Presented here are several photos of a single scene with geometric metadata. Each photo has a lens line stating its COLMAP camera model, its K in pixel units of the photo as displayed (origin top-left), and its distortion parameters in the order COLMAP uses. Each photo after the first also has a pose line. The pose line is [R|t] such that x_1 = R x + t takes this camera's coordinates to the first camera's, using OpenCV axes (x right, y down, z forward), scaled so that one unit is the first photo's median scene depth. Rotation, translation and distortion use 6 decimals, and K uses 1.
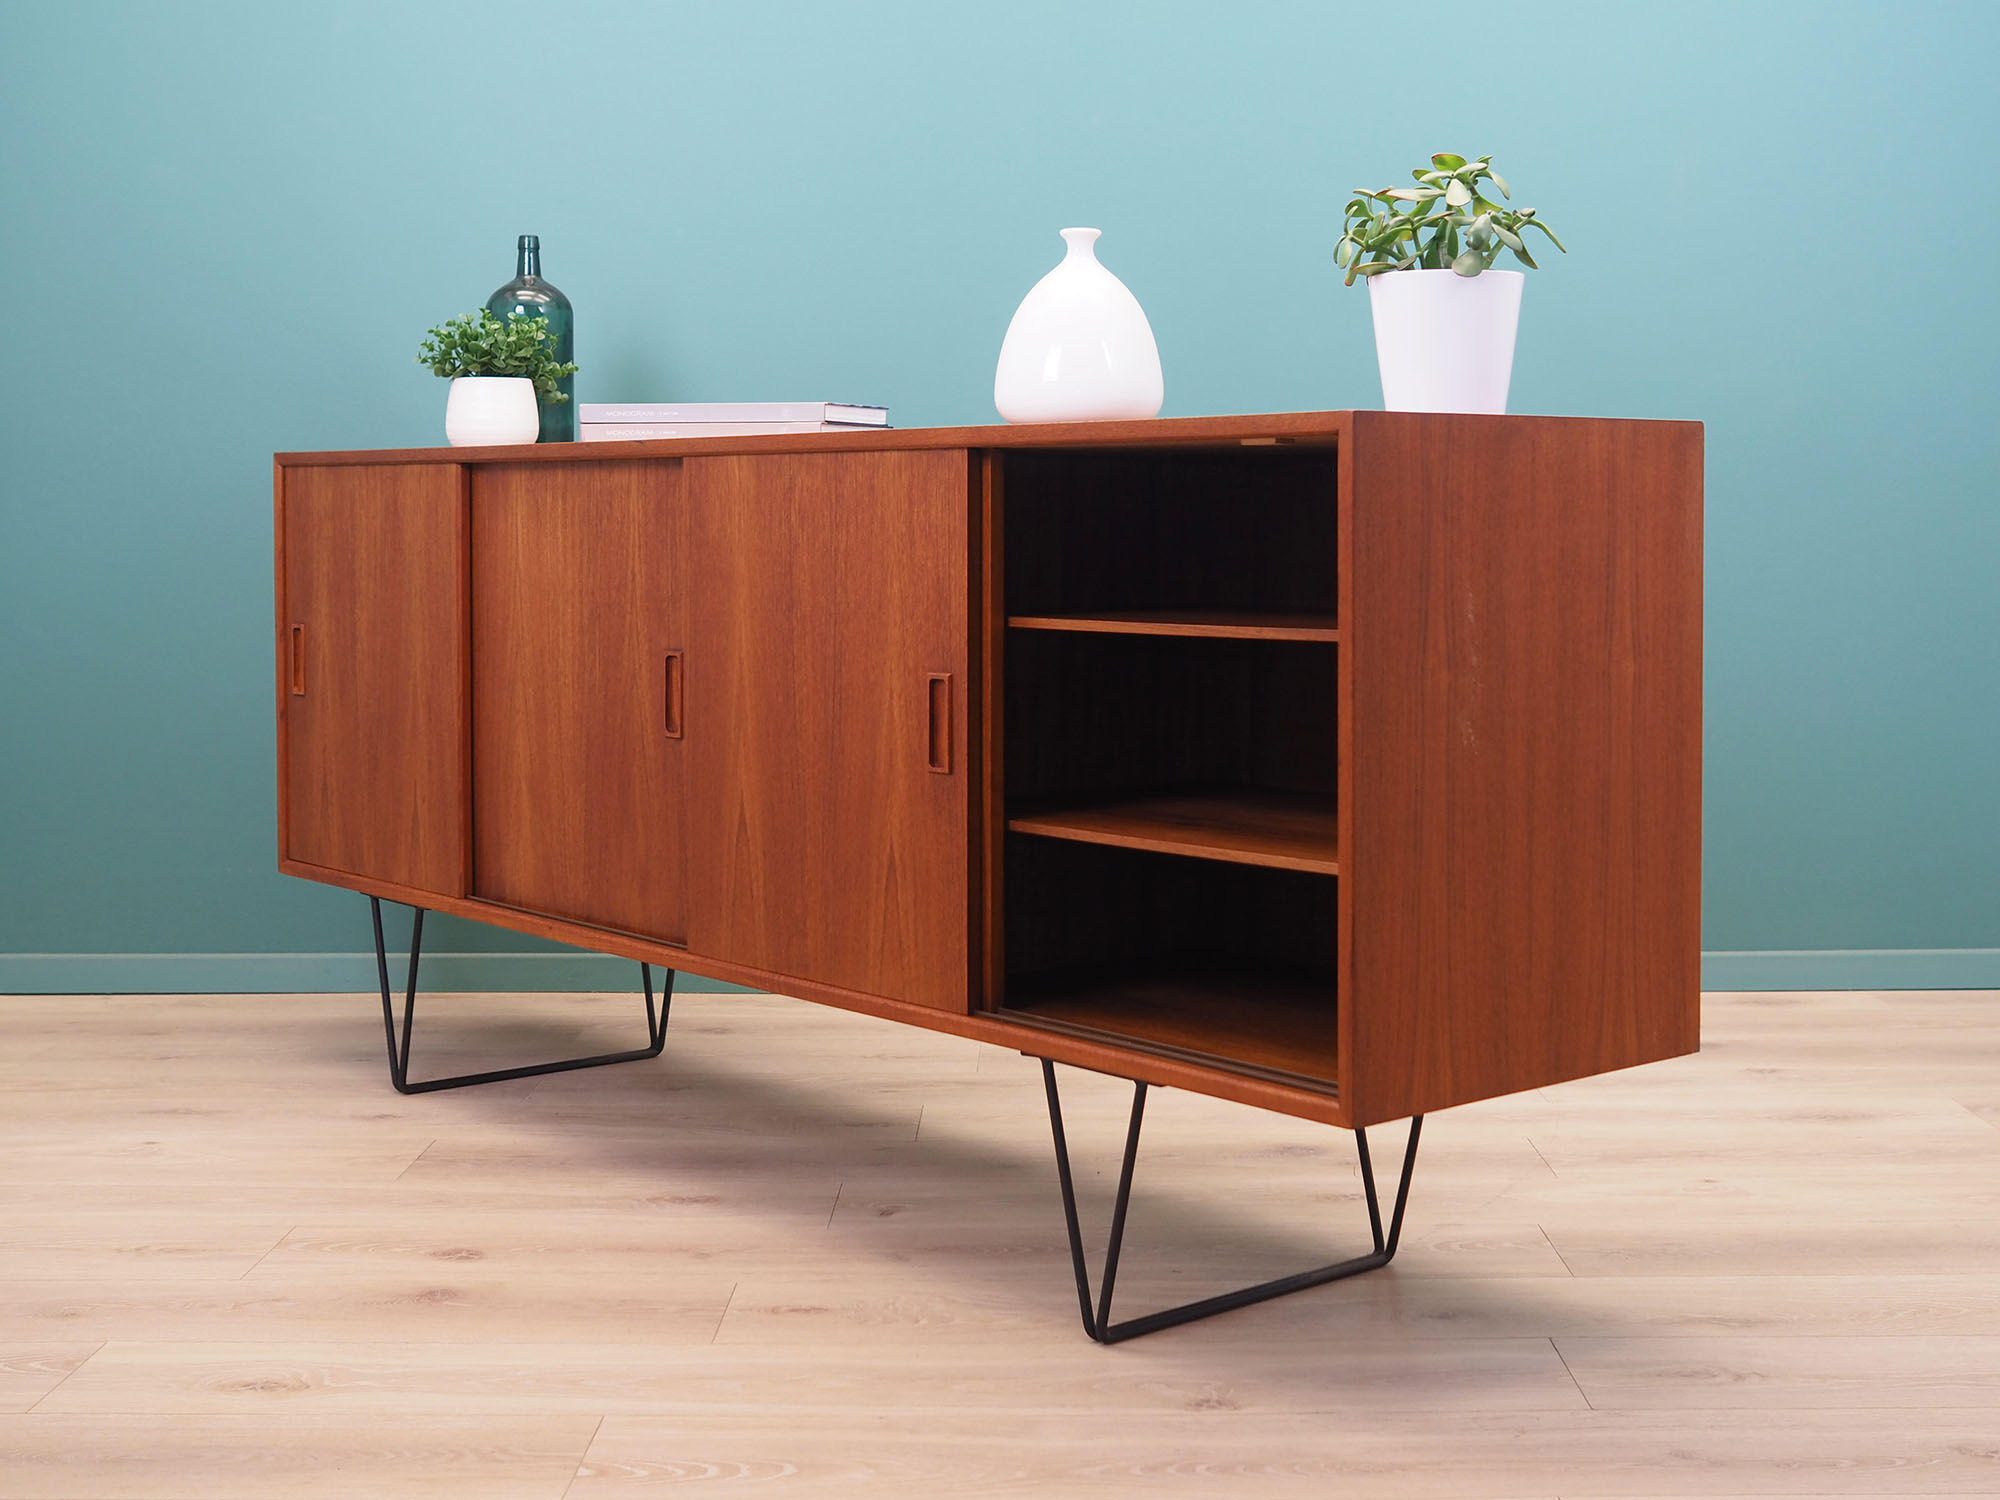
lens RADIAL K [[3071.2, 0, 998.2], [0, 3071.2, 712.3], [0, 0, 1]] dist [-0.004956, 0.001429]
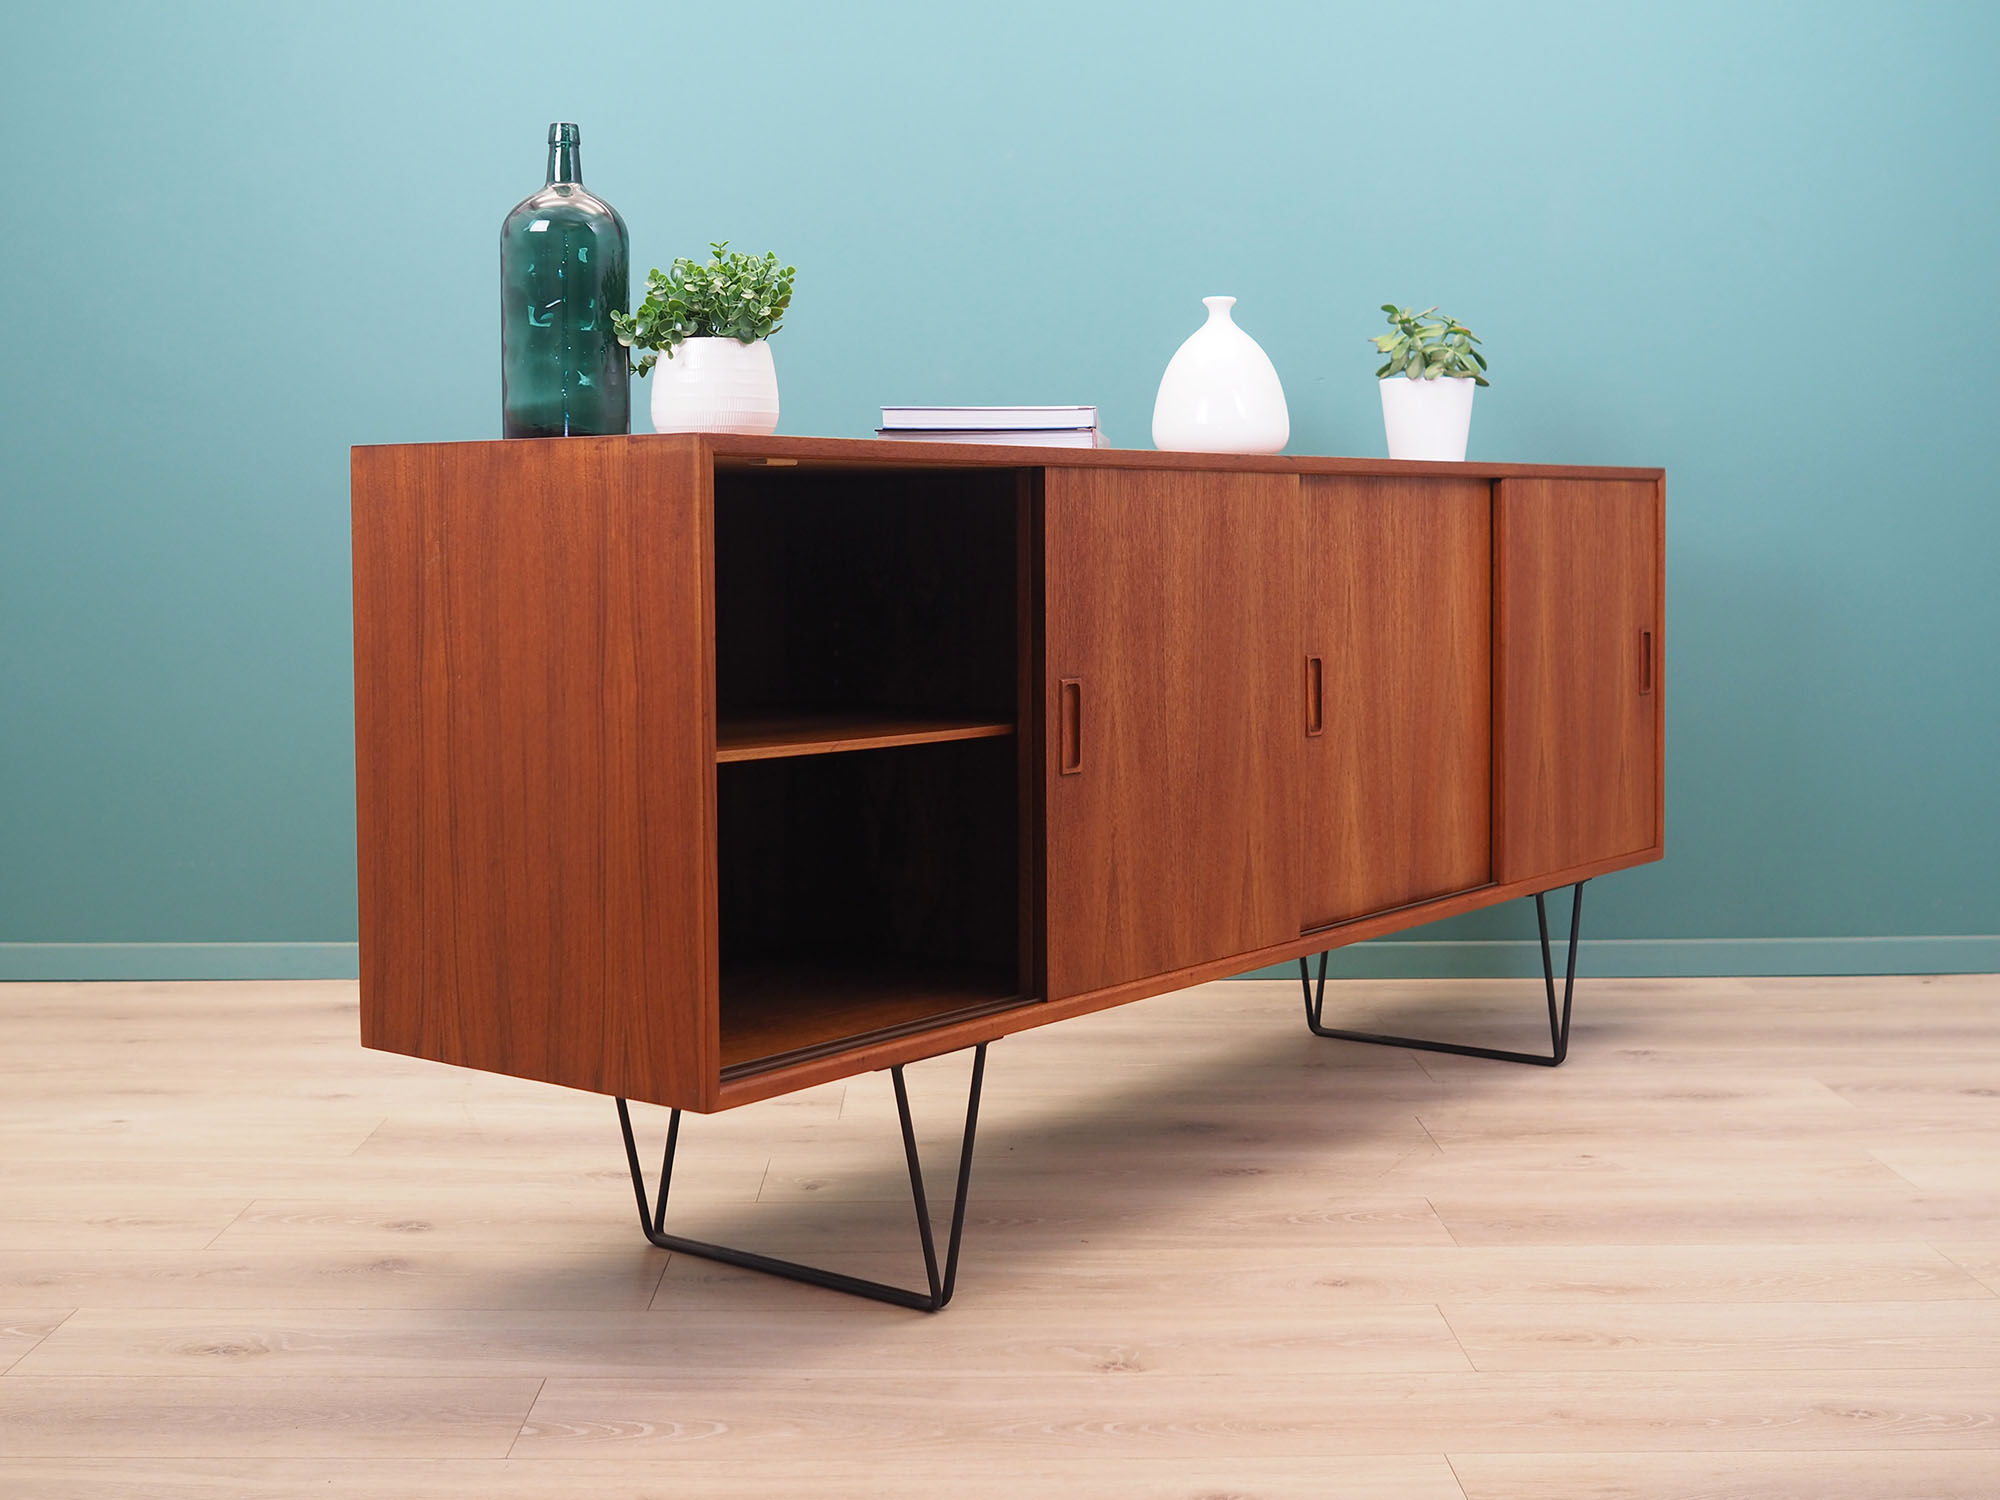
lens RADIAL K [[3576.2, 0, 1000.0], [0, 3576.2, 750.0], [0, 0, 1]] dist [-0.024287, -0.064008]
pose [[-0.433262, -0.054607, 0.899612, -1.082781], [0.065239, 0.993644, 0.091734, -0.099635], [-0.898904, 0.098435, -0.426946, 1.498567]]
